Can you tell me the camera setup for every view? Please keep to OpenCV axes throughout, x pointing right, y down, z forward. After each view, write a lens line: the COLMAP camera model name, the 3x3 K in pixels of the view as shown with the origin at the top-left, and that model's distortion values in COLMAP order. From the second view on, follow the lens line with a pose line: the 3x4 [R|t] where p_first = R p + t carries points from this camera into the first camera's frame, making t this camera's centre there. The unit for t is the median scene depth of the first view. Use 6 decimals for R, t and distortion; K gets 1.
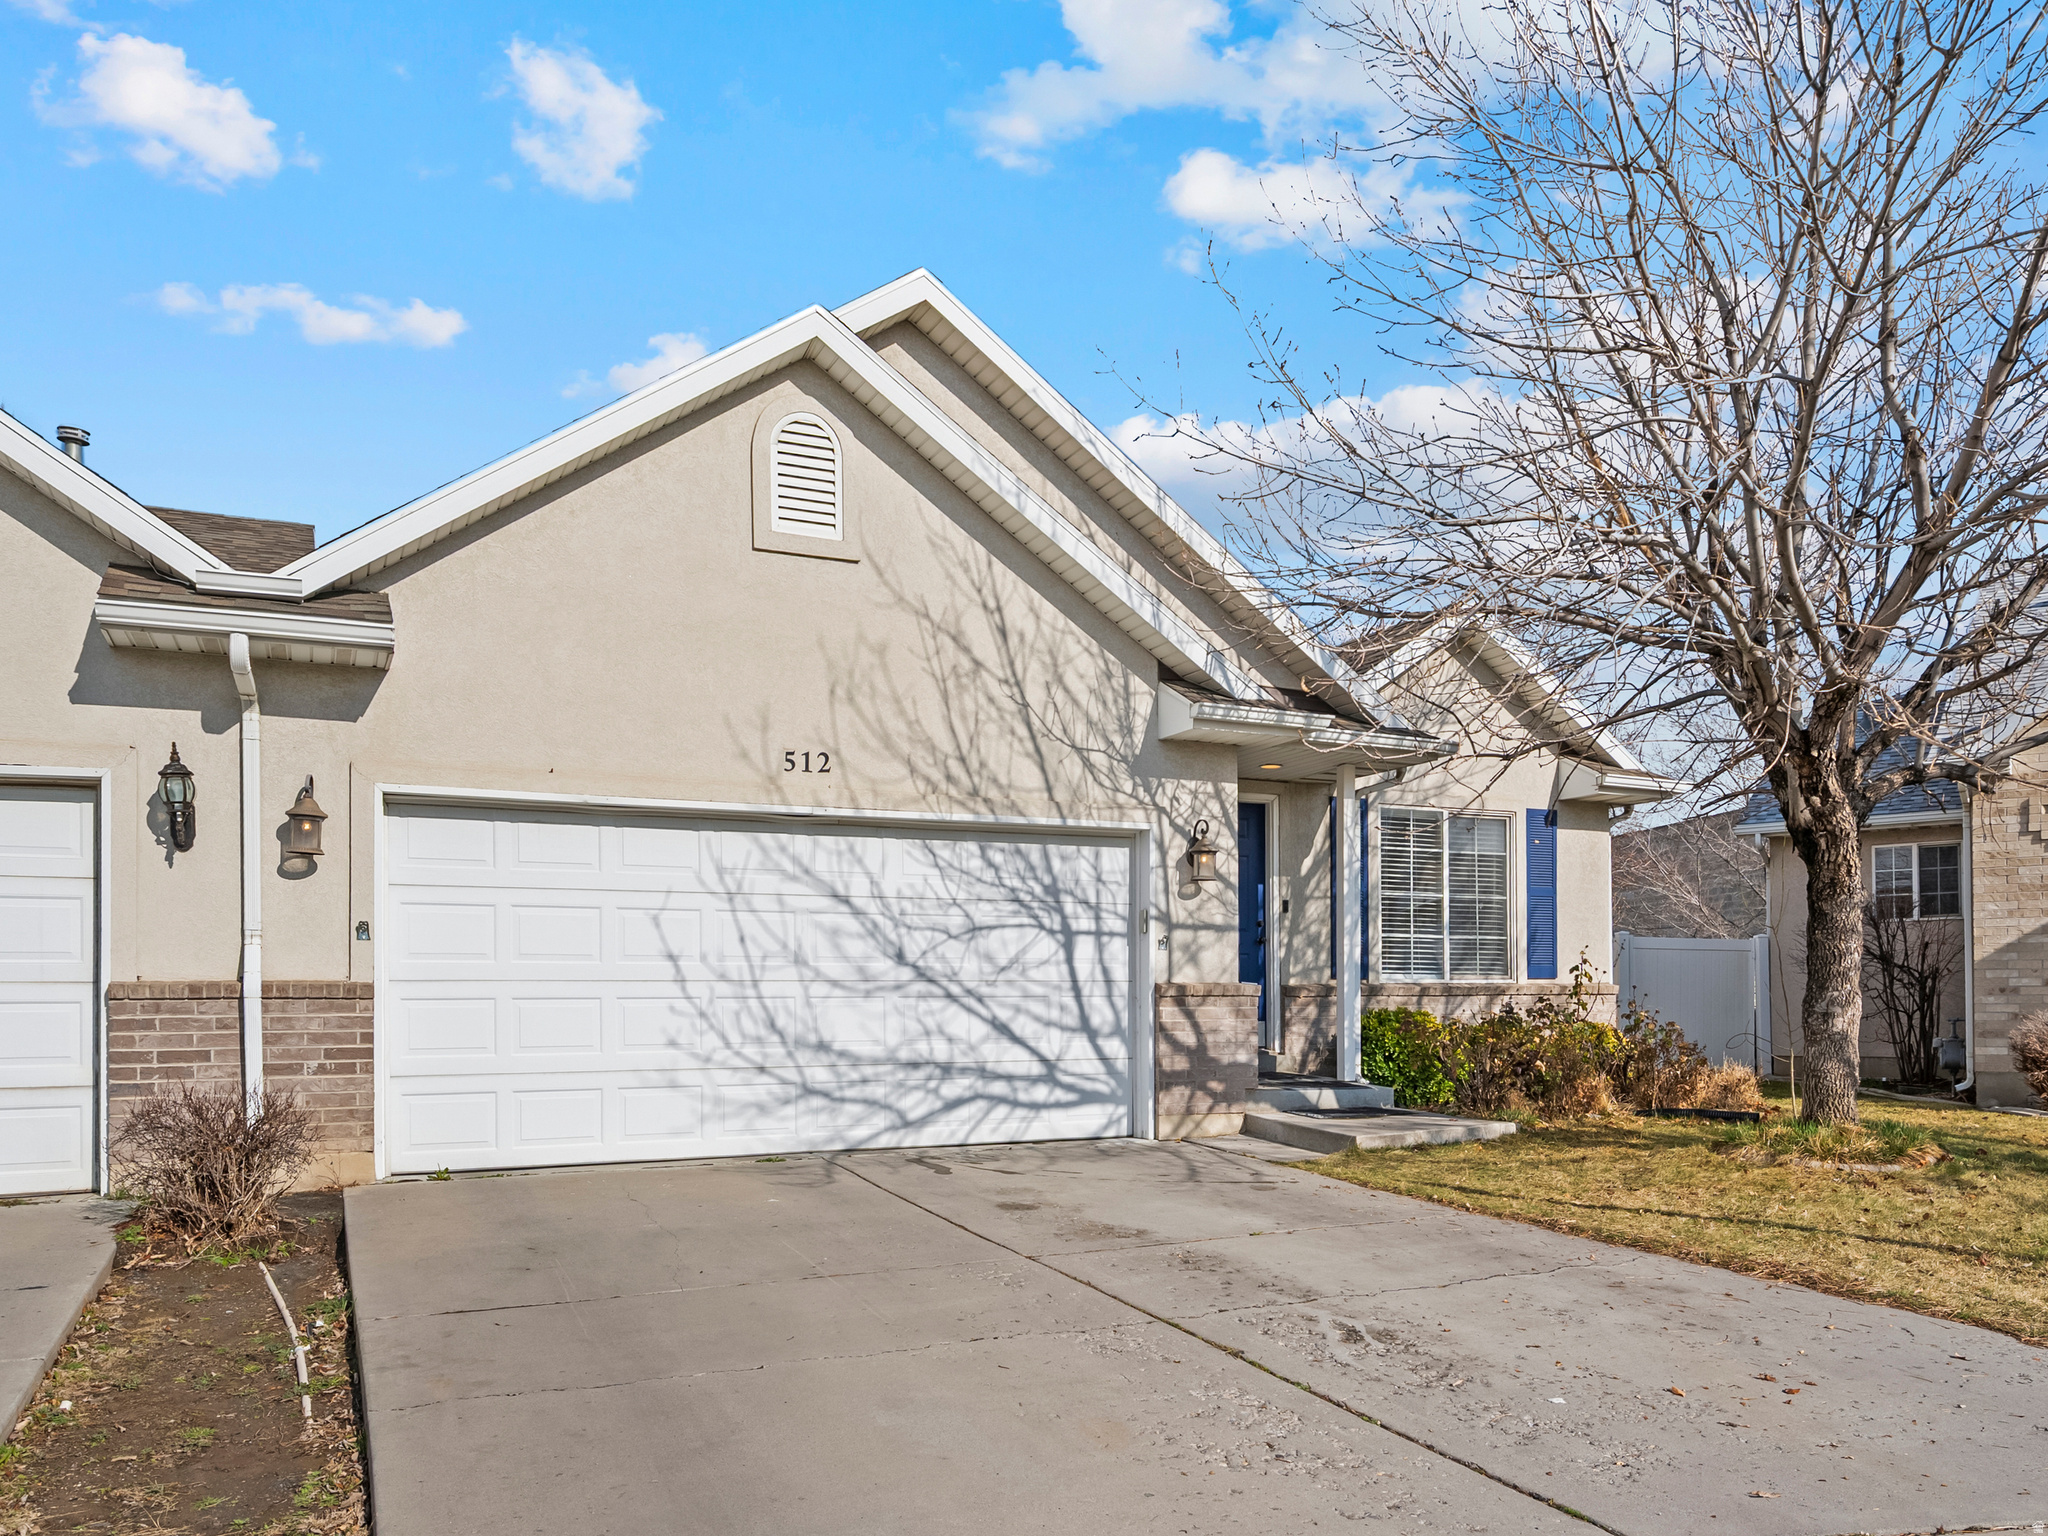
lens RADIAL K [[1288.6, 0, 1024.1], [0, 1288.6, 785.3], [0, 0, 1]] dist [0.004267, 0.004673]
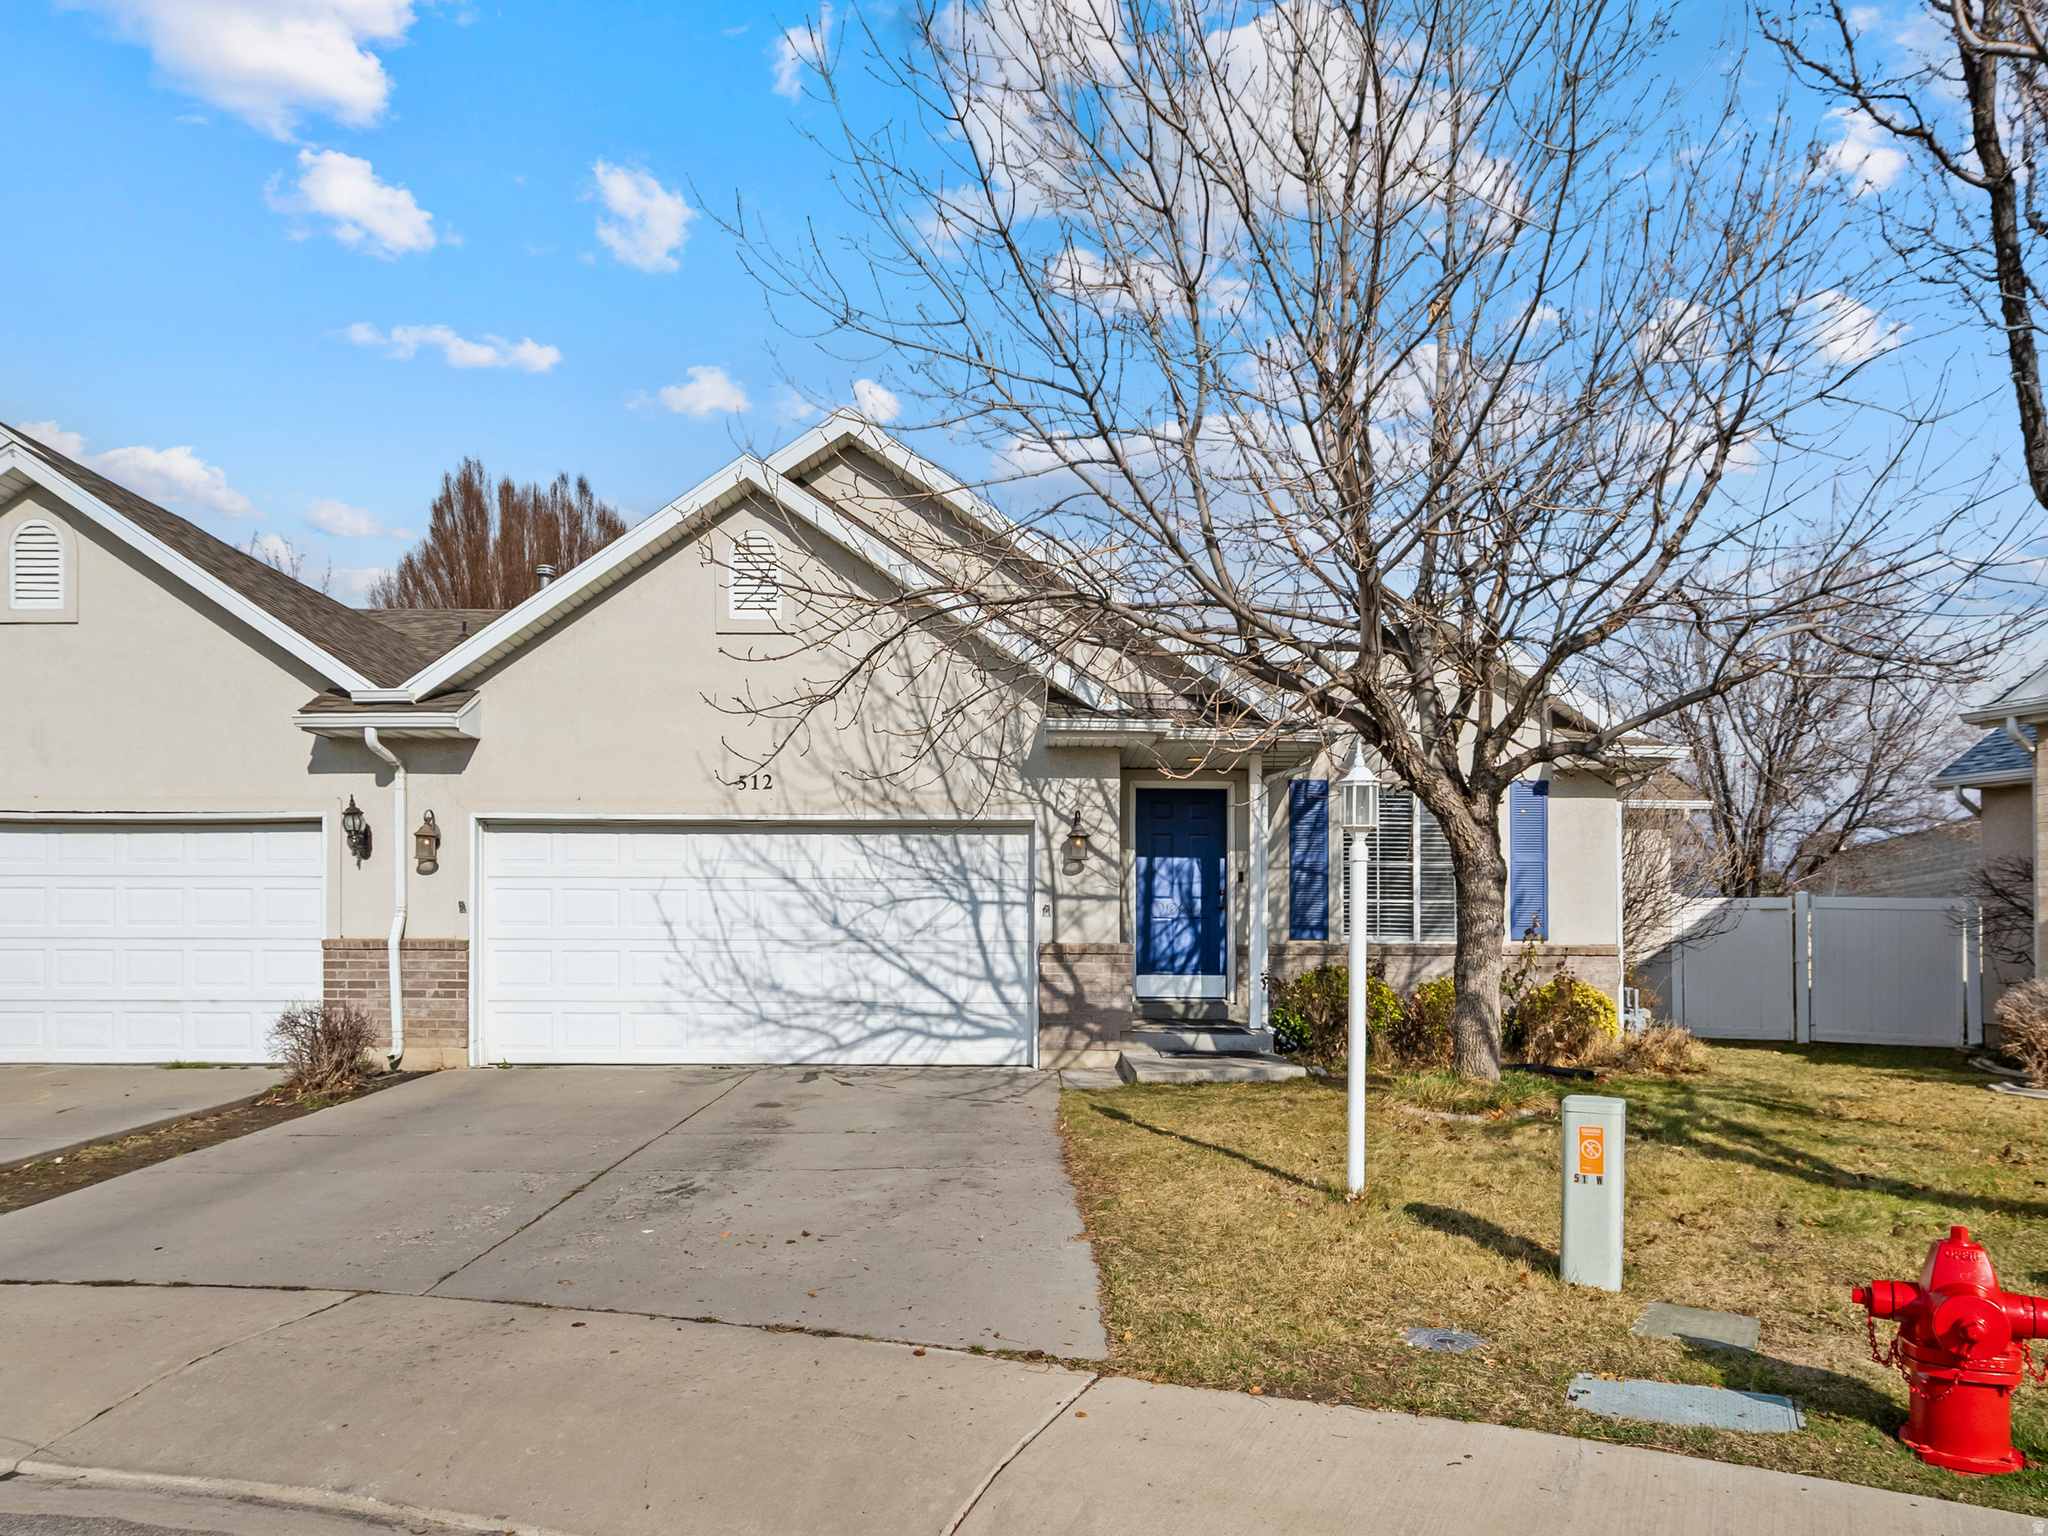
lens RADIAL K [[1115.3, 0, 1024.8], [0, 1115.3, 754.3], [0, 0, 1]] dist [0.008757, -0.000080]
pose [[0.927487, -0.055805, -0.369666, 0.524273], [0.052090, 0.998441, -0.020032, -0.008362], [0.370208, -0.000676, 0.928949, -0.010324]]
